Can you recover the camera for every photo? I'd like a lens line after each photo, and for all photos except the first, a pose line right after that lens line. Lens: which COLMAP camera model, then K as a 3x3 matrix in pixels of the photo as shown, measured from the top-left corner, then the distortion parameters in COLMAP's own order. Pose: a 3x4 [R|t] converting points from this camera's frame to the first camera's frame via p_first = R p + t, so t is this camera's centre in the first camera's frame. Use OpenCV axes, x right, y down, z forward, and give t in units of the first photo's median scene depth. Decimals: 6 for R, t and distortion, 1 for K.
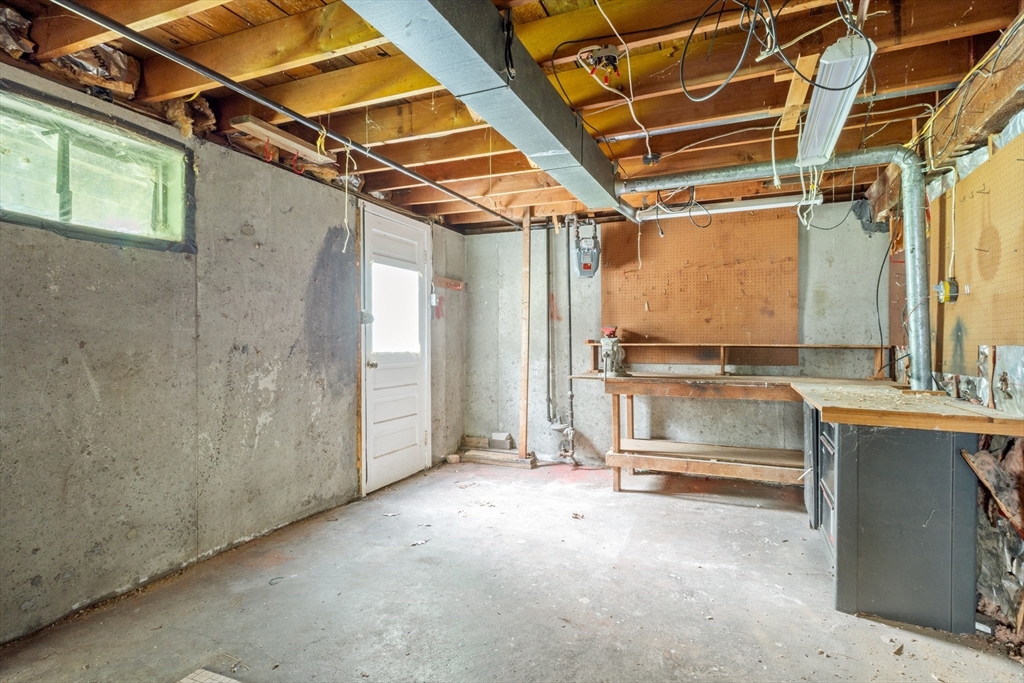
lens RADIAL K [[539.1, 0, 512.0], [0, 539.1, 341.5], [0, 0, 1]] dist [0.002254, 0.000599]
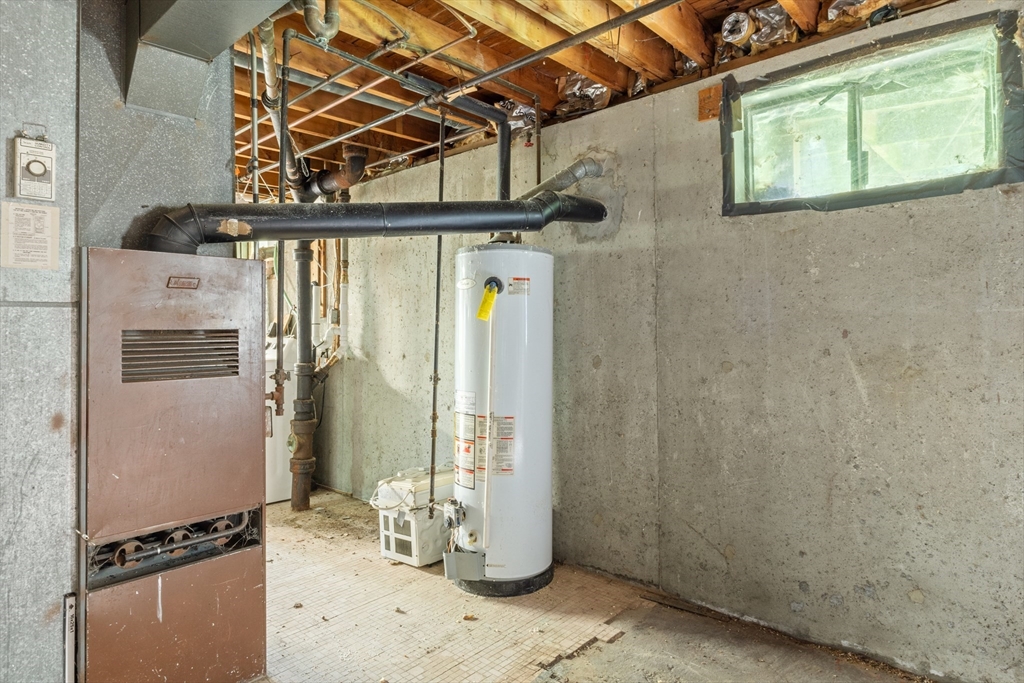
lens RADIAL K [[599.1, 0, 510.9], [0, 599.1, 319.4], [0, 0, 1]] dist [-0.006330, -0.001087]
pose [[-0.335764, -0.015679, -0.941816, 0.248145], [0.005203, 0.999815, -0.018499, -0.002221], [0.941932, -0.011111, -0.335620, 0.804918]]
